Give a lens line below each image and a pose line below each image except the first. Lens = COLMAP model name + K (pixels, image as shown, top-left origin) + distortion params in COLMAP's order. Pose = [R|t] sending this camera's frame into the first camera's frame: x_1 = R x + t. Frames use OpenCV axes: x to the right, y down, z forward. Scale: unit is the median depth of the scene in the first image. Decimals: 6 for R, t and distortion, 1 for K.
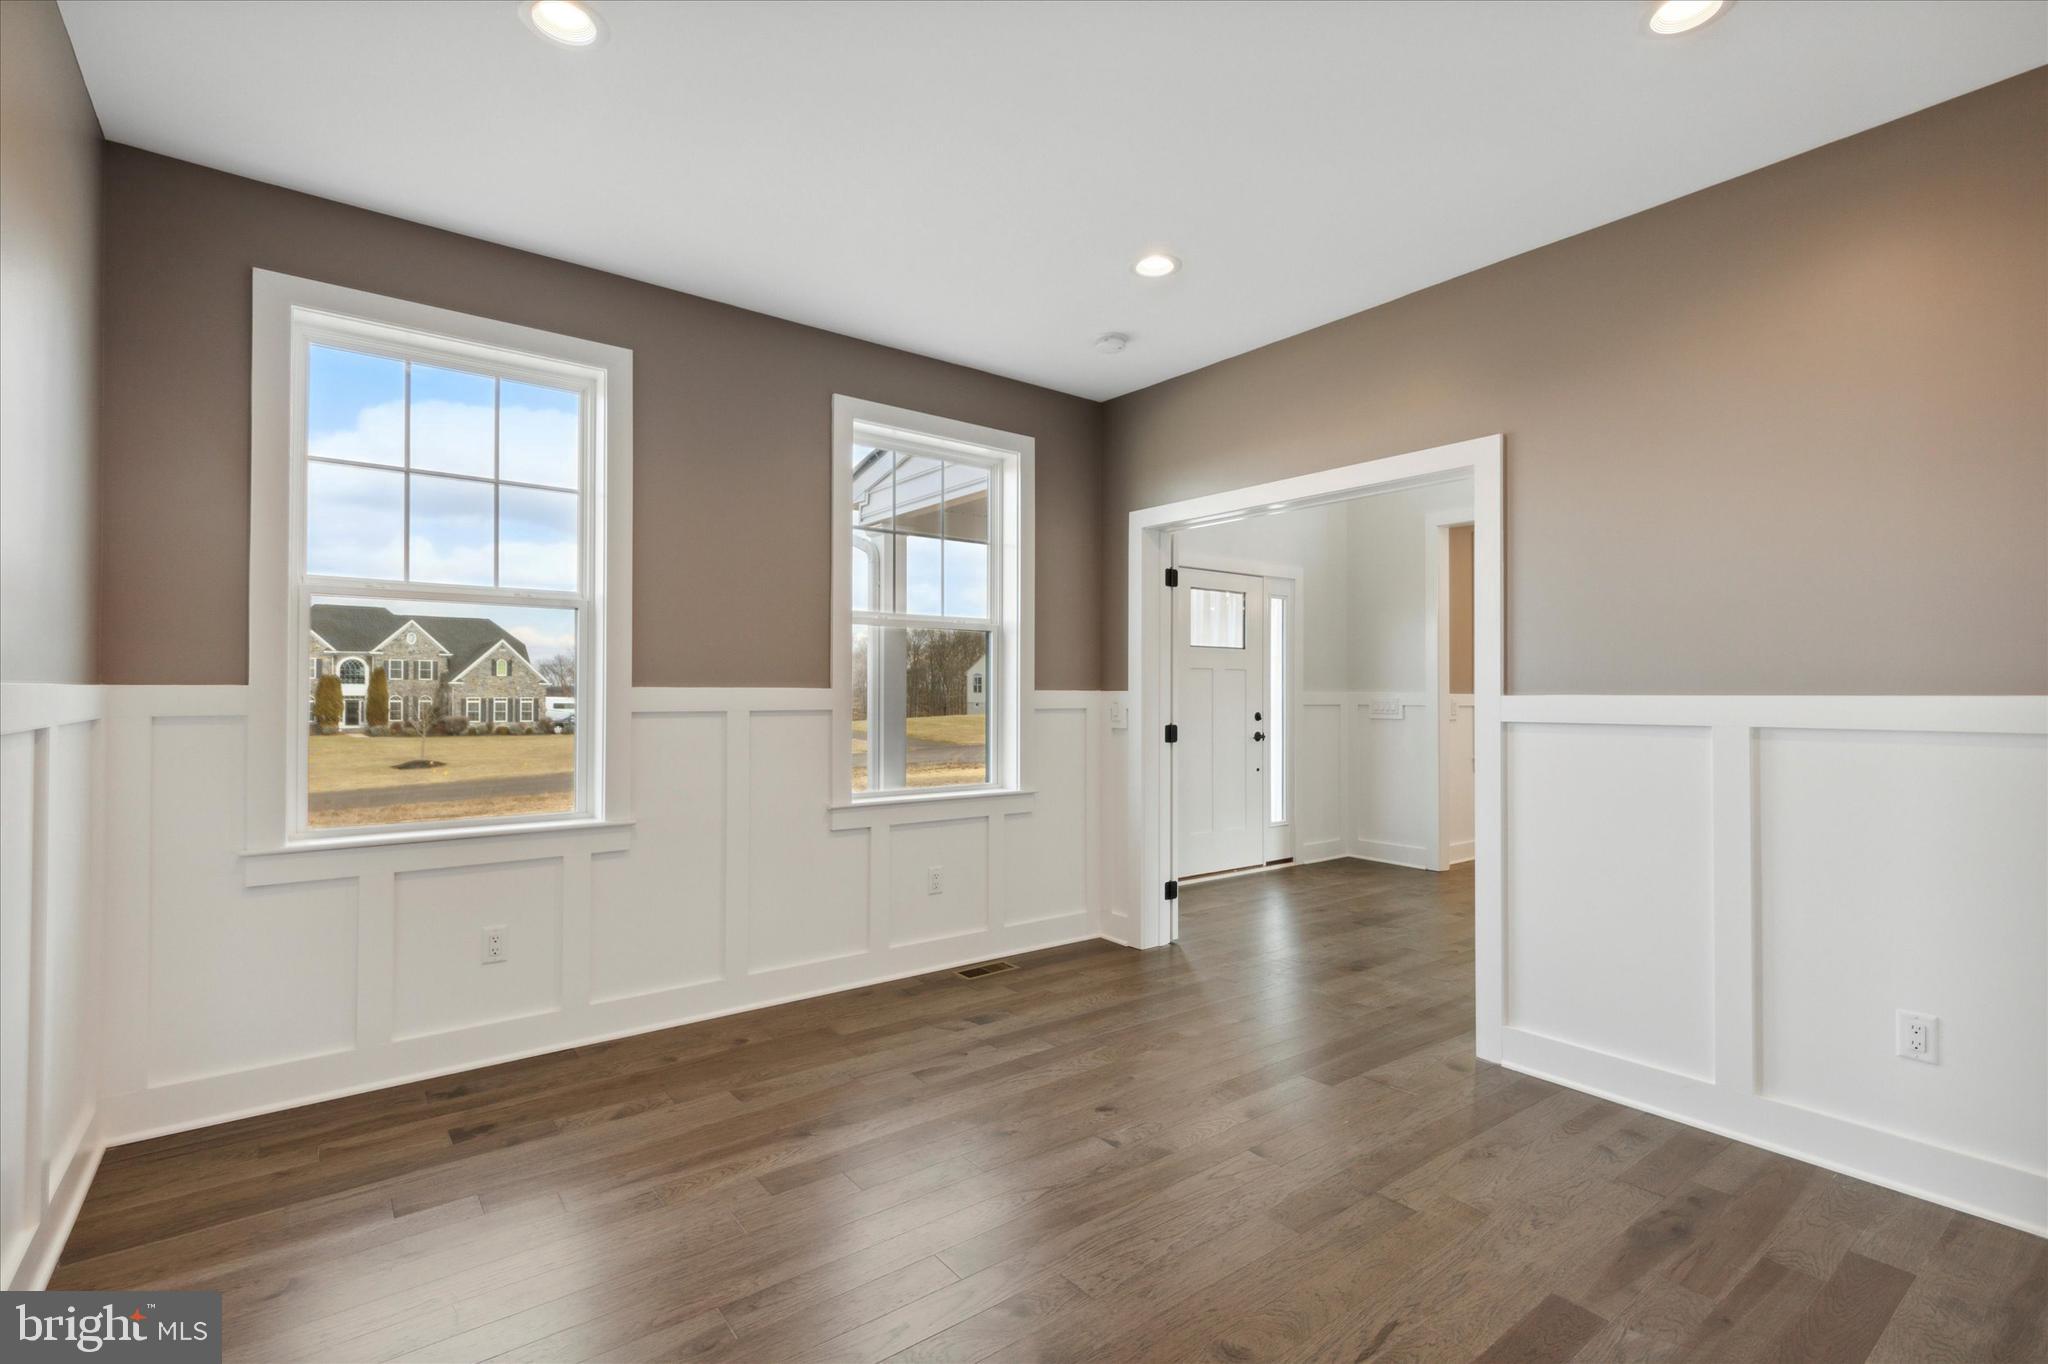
lens RADIAL K [[930.7, 0, 1024.0], [0, 930.7, 682.0], [0, 0, 1]] dist [0.001038, 0.001310]
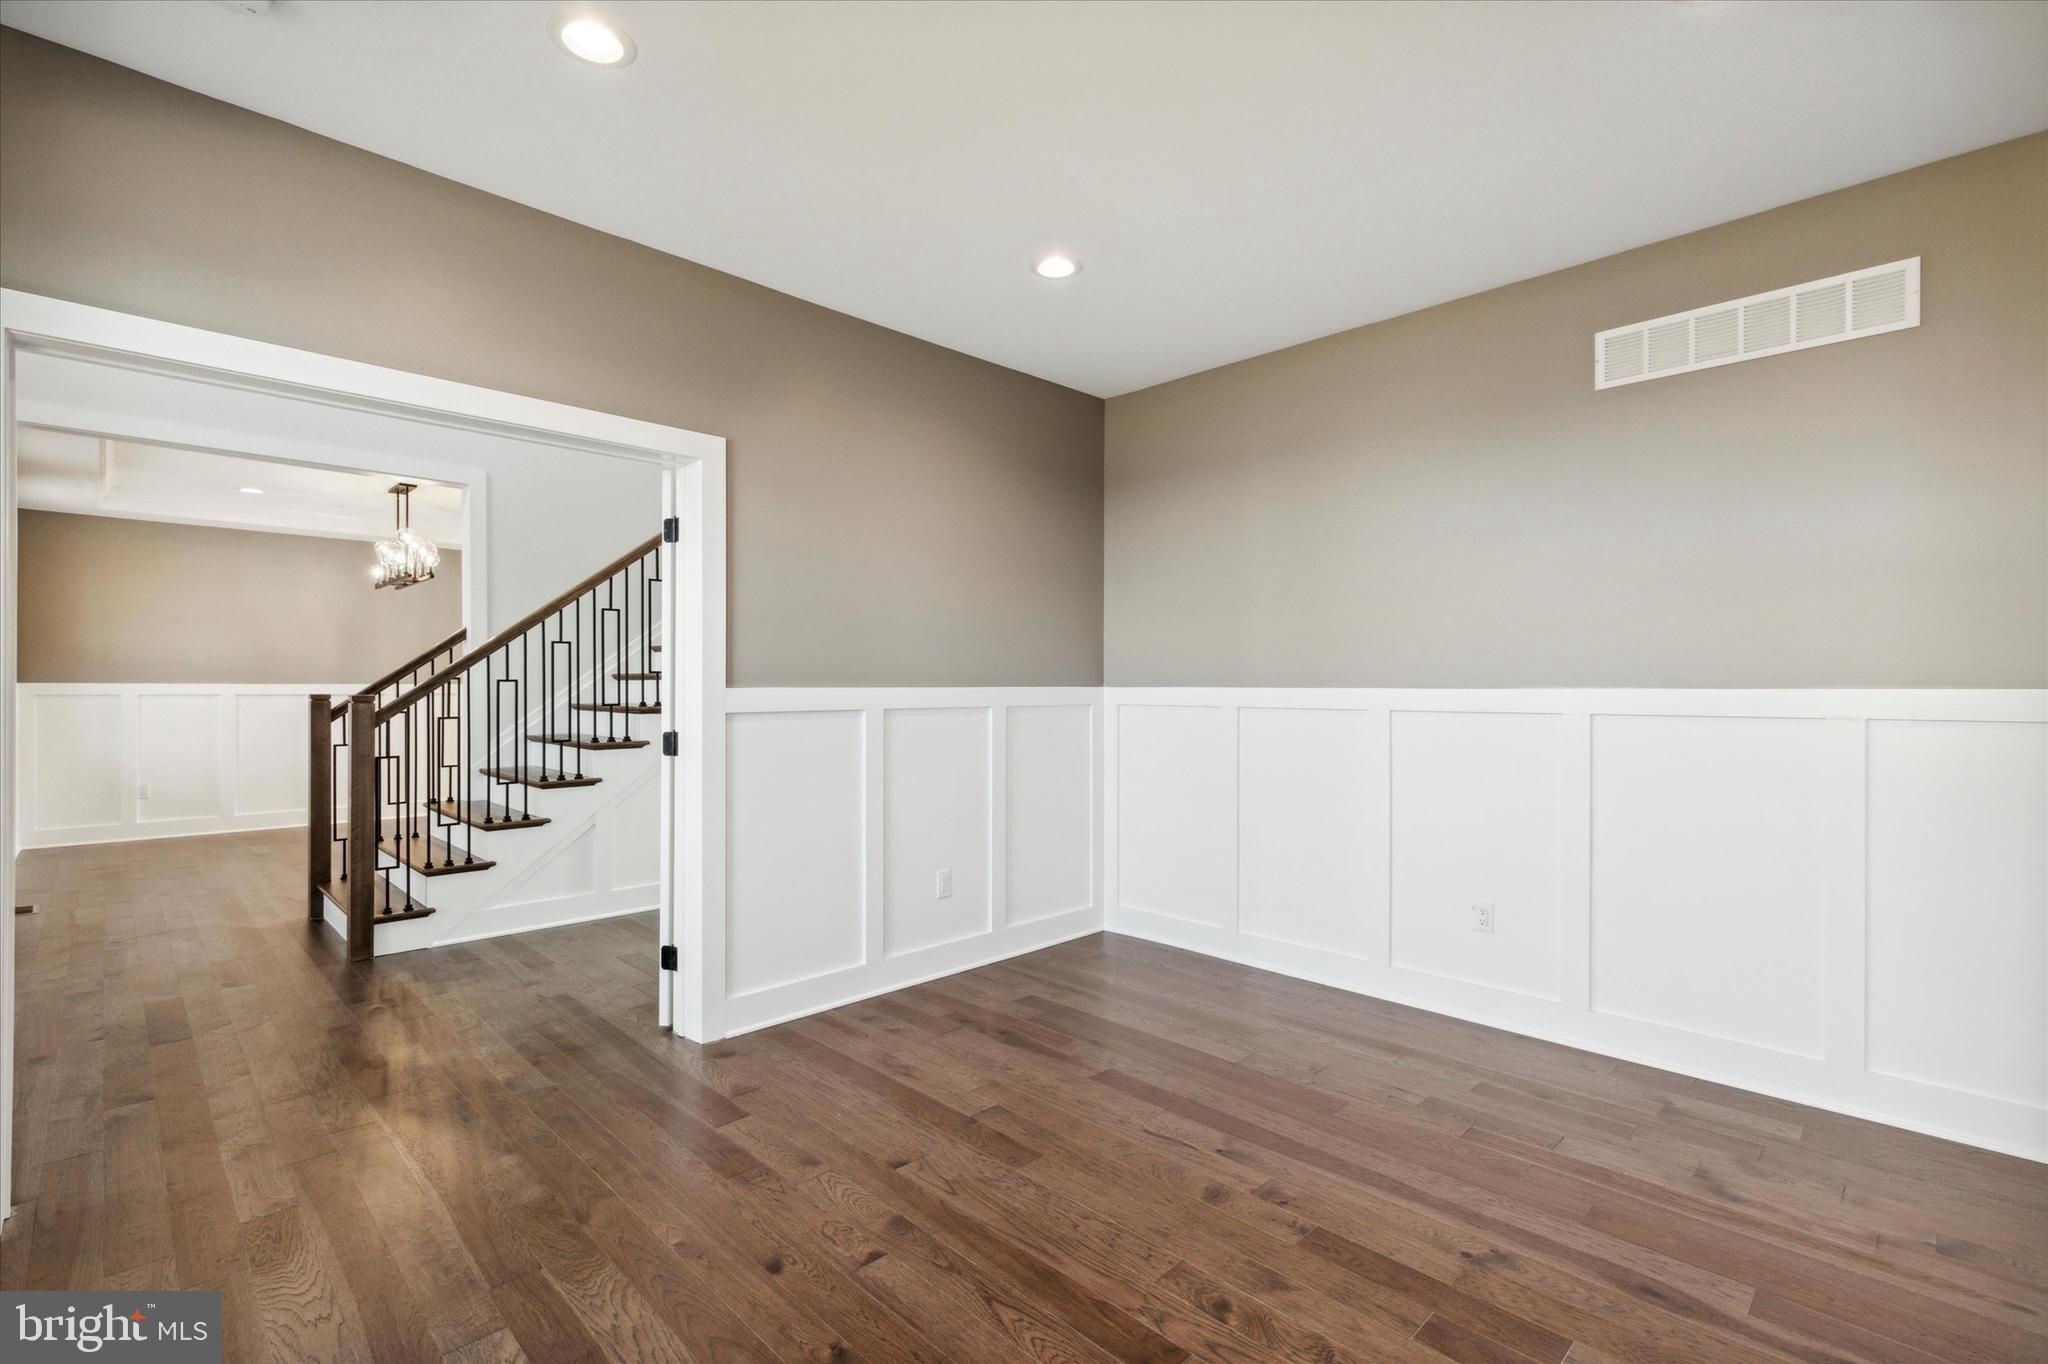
lens RADIAL K [[930.7, 0, 1024.0], [0, 930.7, 682.0], [0, 0, 1]] dist [0.001038, 0.001310]
pose [[-0.113889, -0.002461, 0.993490, -0.585932], [-0.011061, 0.999938, 0.001209, 0.003179], [-0.993432, -0.010851, -0.113909, 0.804898]]
